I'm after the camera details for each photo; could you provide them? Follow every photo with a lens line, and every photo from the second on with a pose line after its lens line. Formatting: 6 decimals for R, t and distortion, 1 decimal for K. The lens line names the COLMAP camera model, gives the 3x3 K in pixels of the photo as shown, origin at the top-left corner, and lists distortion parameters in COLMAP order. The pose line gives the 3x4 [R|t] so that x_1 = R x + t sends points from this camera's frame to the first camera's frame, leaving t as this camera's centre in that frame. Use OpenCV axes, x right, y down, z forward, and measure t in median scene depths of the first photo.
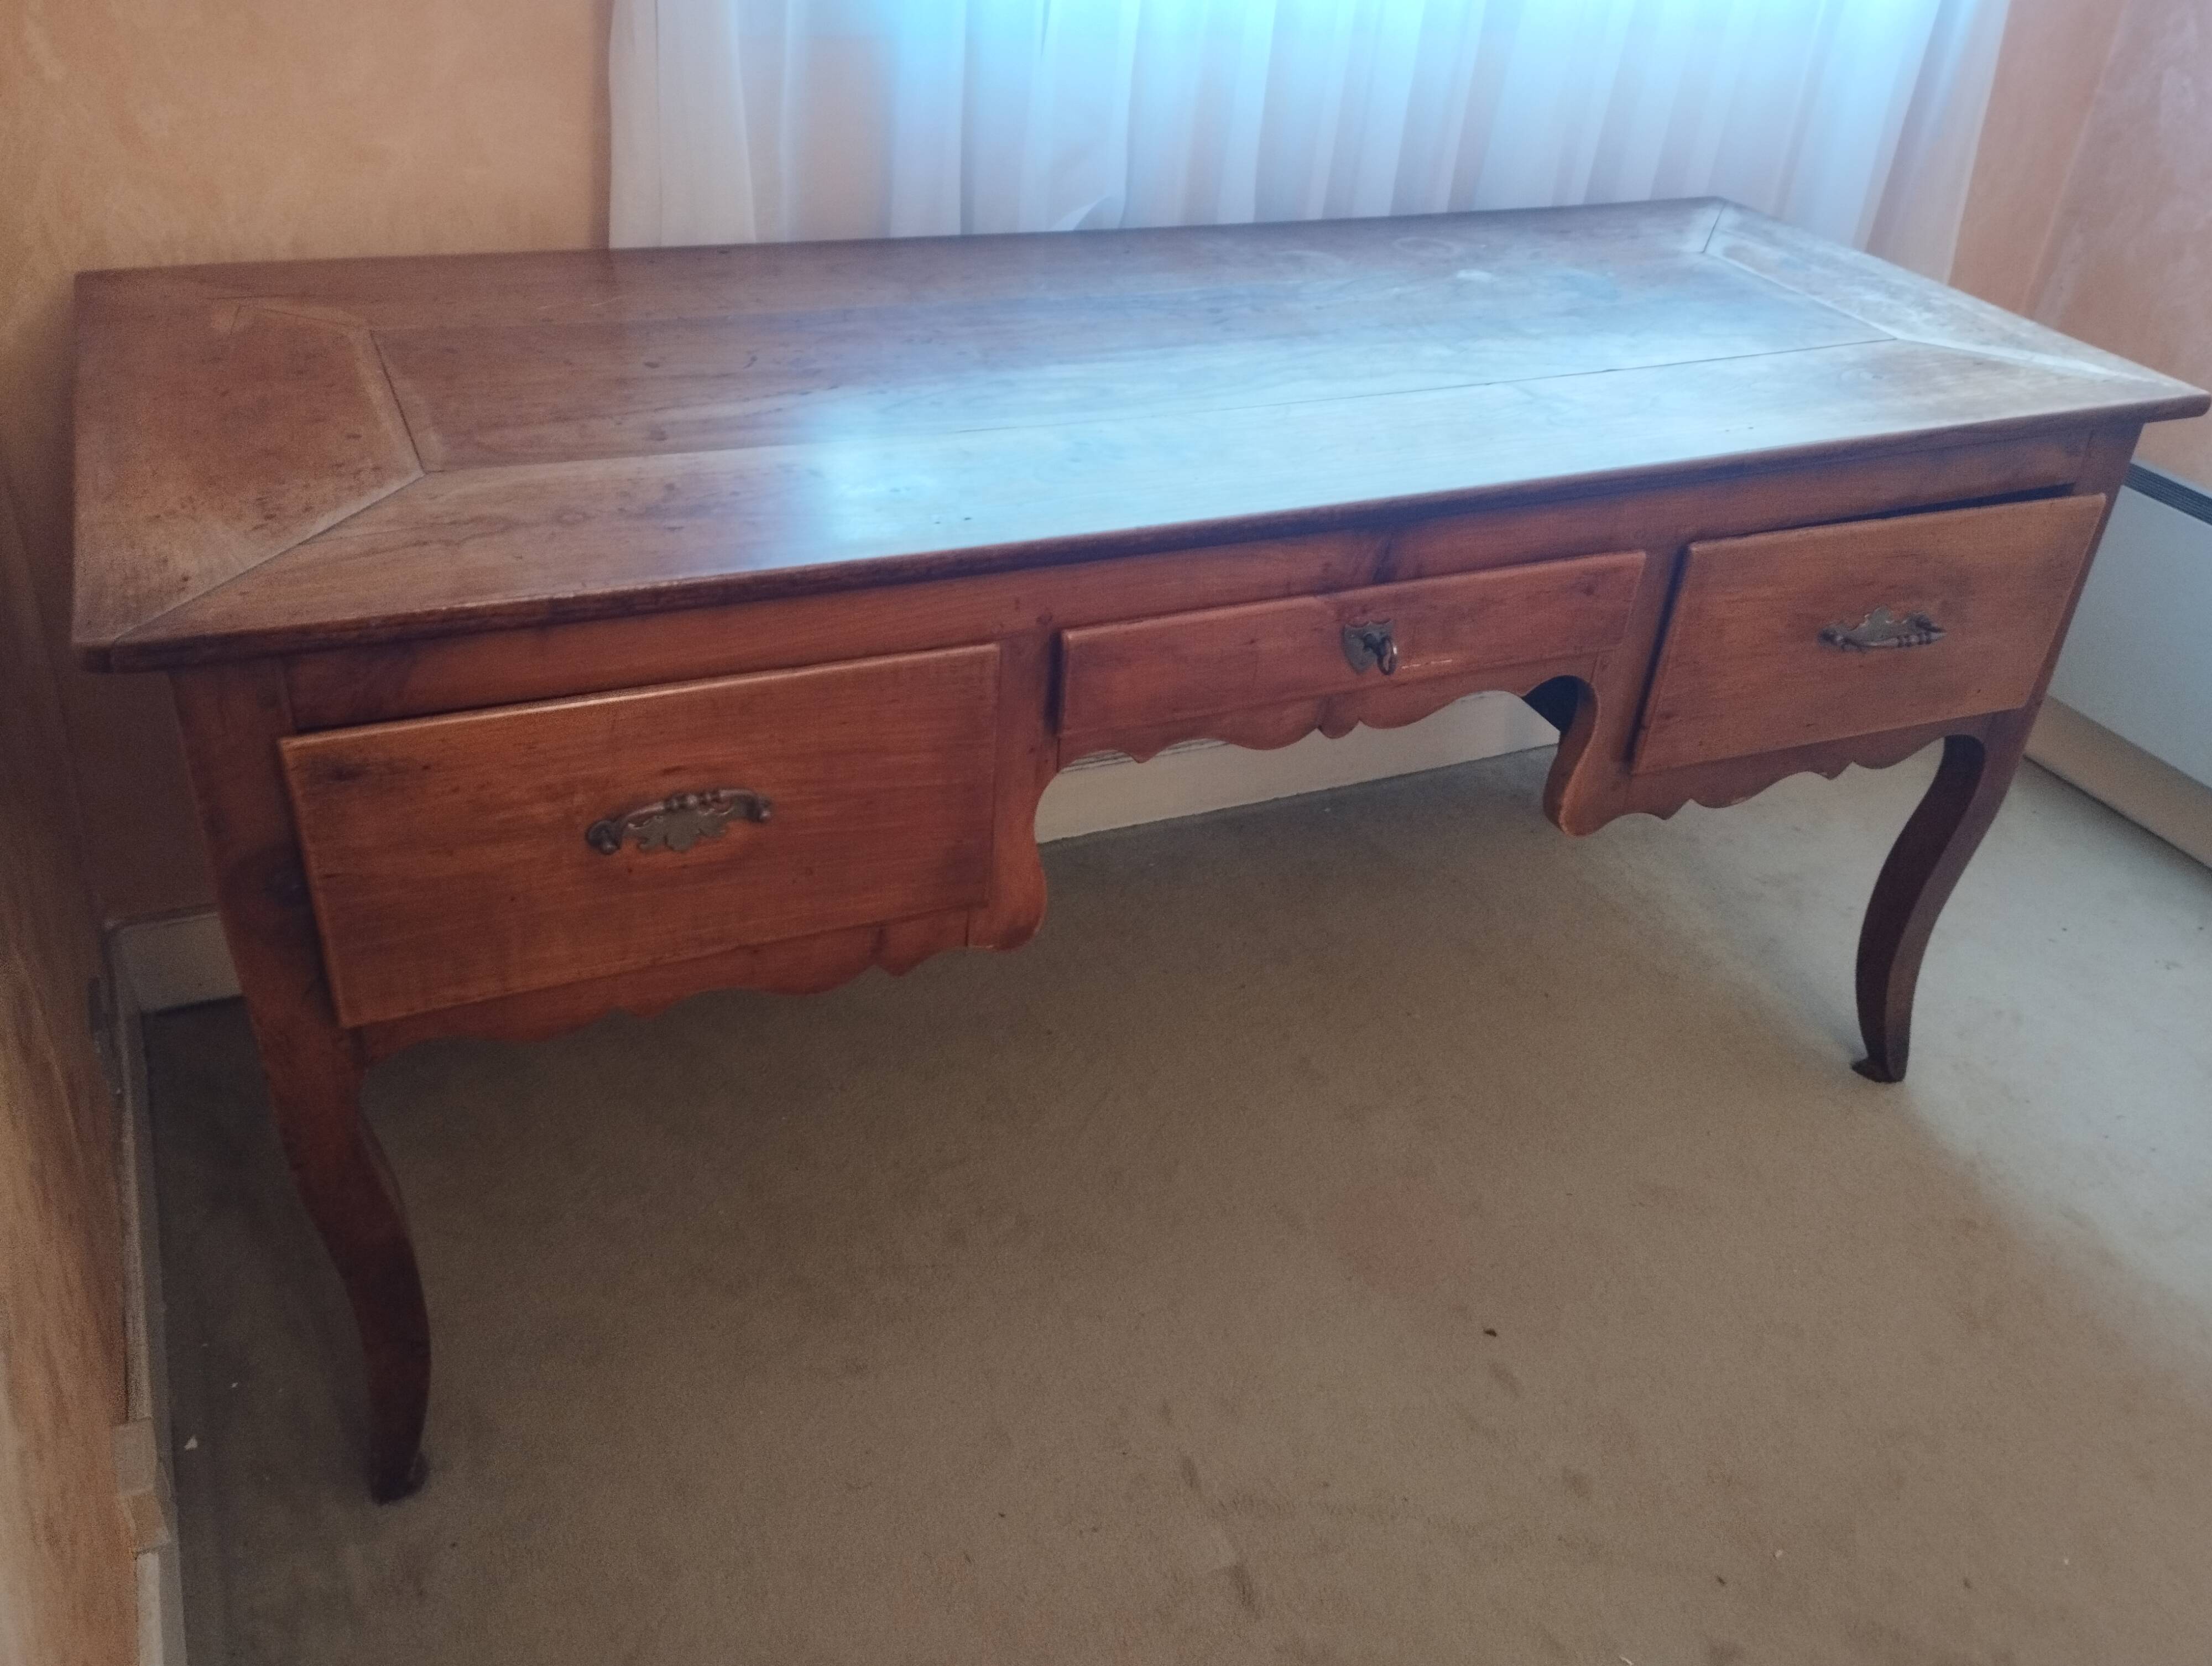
lens RADIAL K [[1835.7, 0, 1101.4], [0, 1835.7, 828.1], [0, 0, 1]] dist [0.101469, -0.130232]
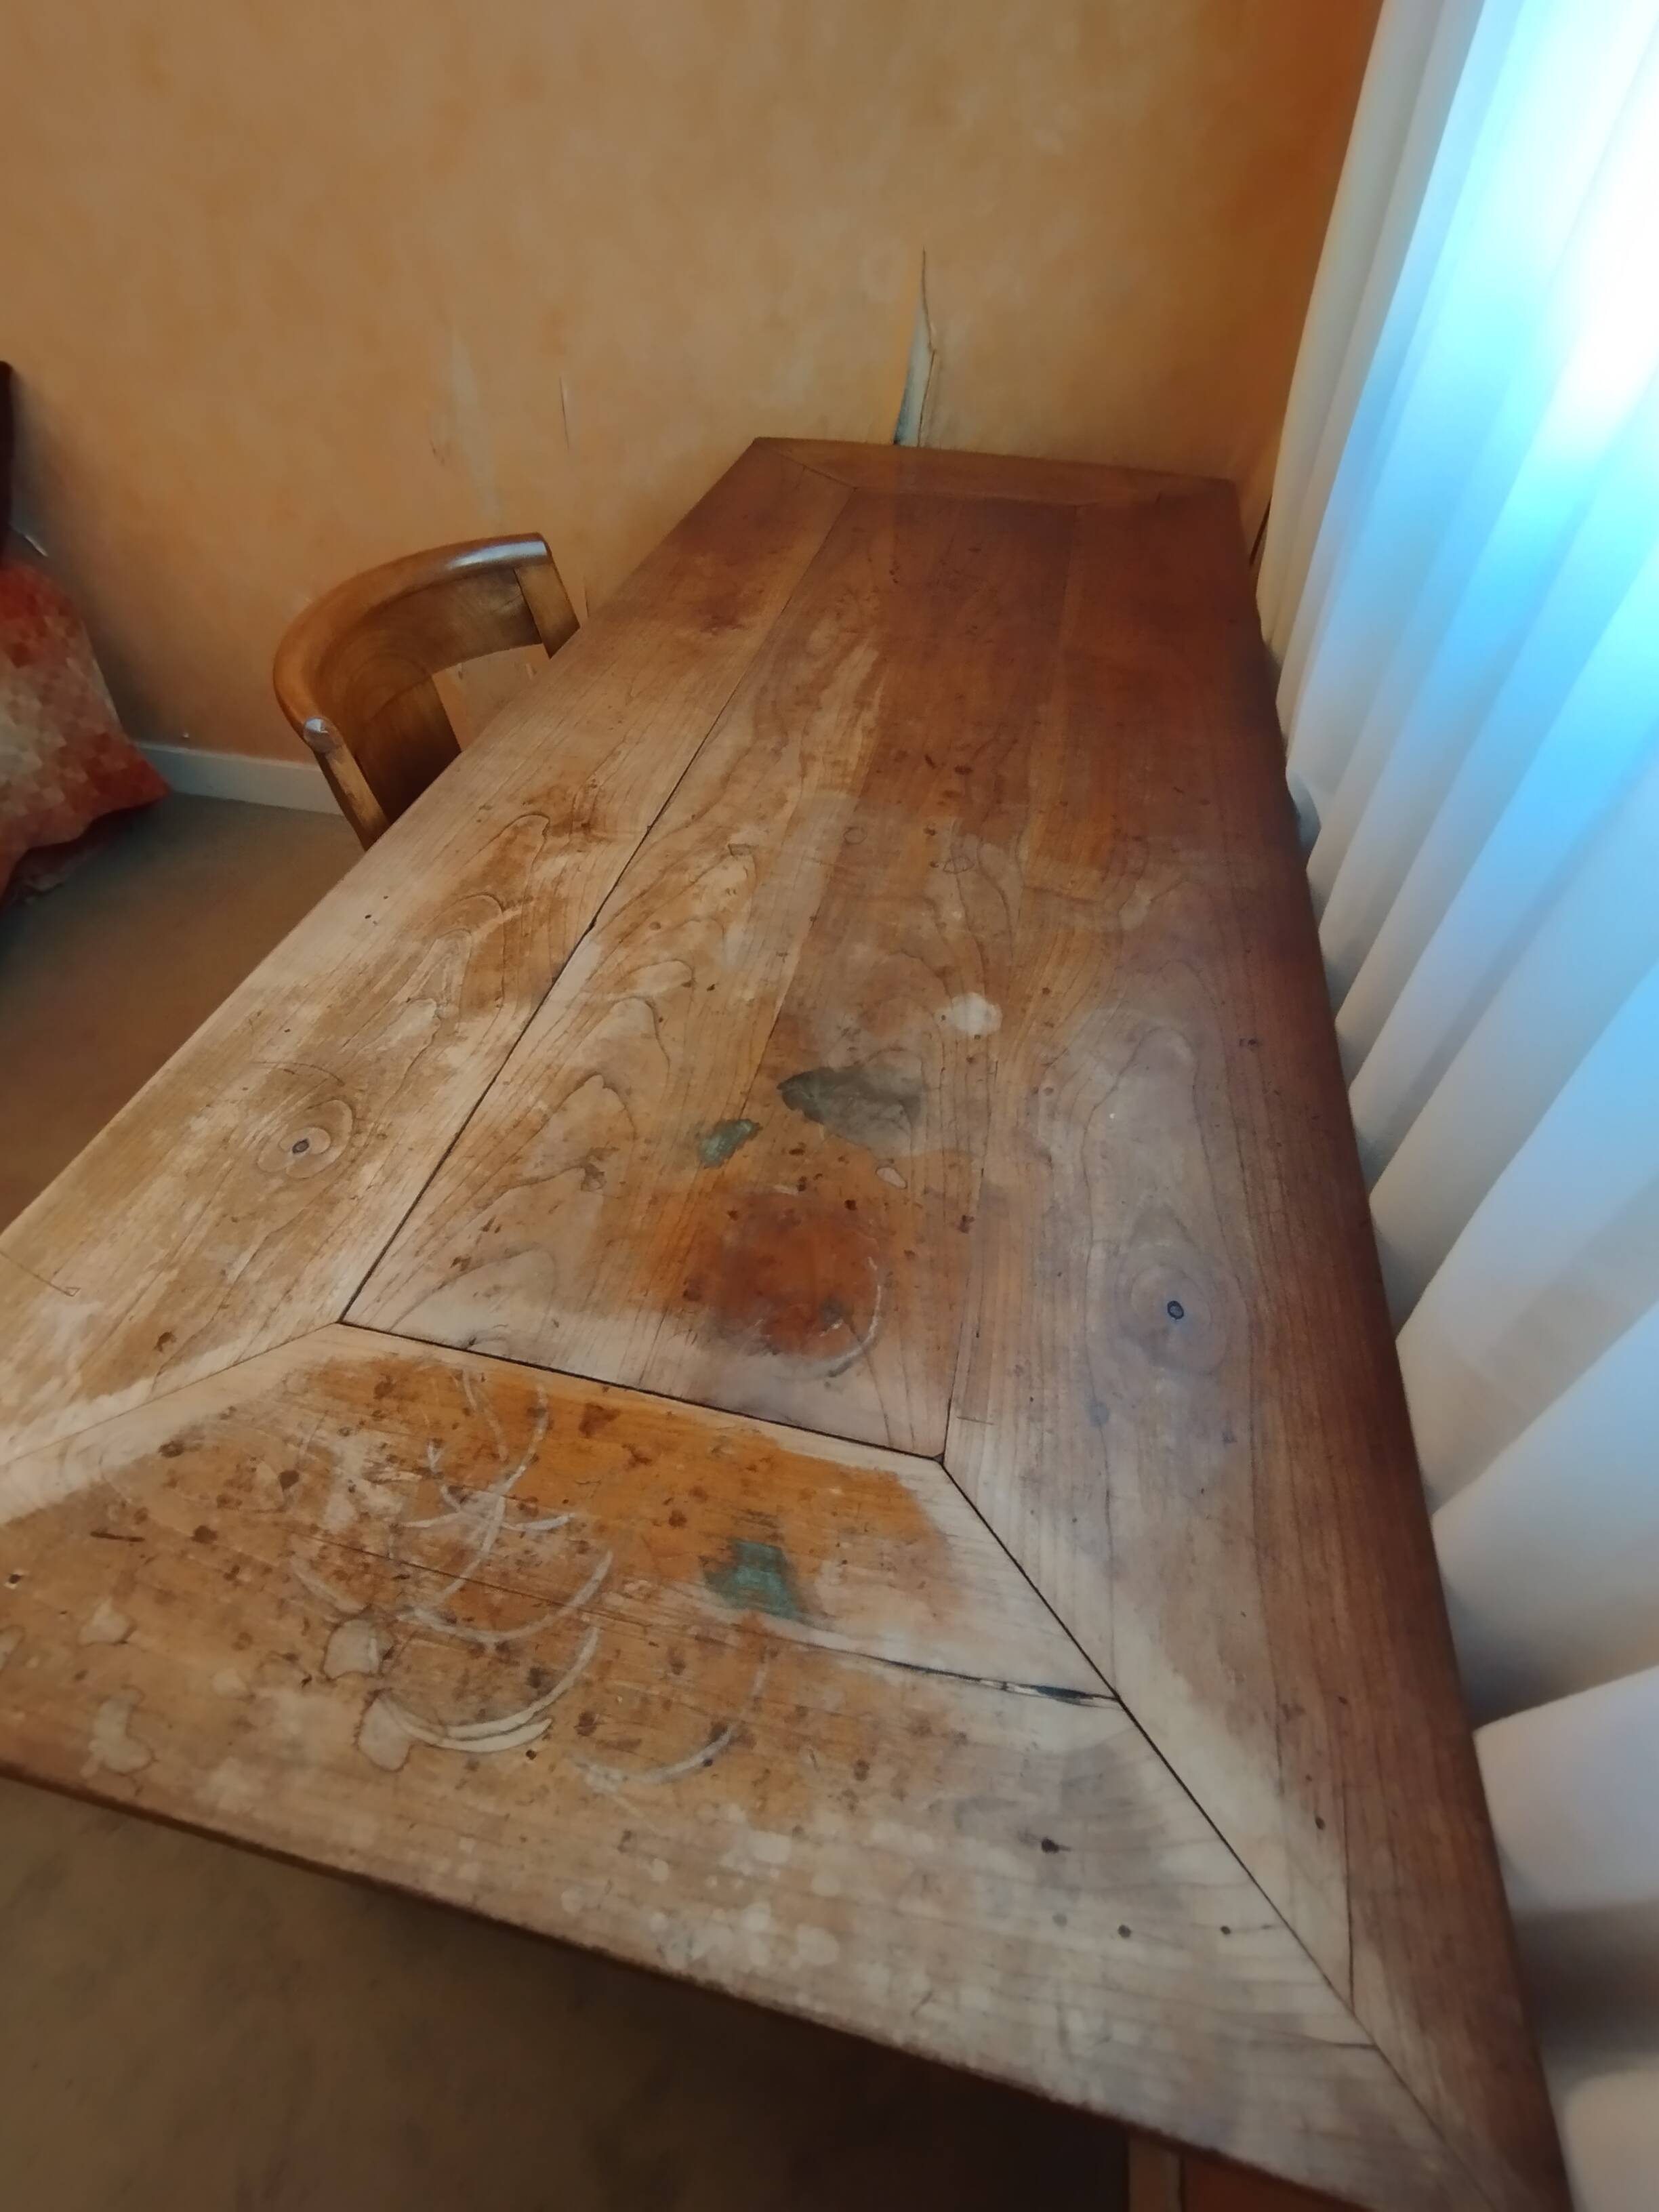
lens RADIAL K [[1029.3, 0, 791.5], [0, 1029.3, 1151.9], [0, 0, 1]] dist [-0.001256, 0.001017]
pose [[-0.597207, 0.533767, -0.598696, 0.554866], [-0.492391, 0.345247, 0.798971, -0.624119], [0.633162, 0.771944, 0.056638, 1.150990]]
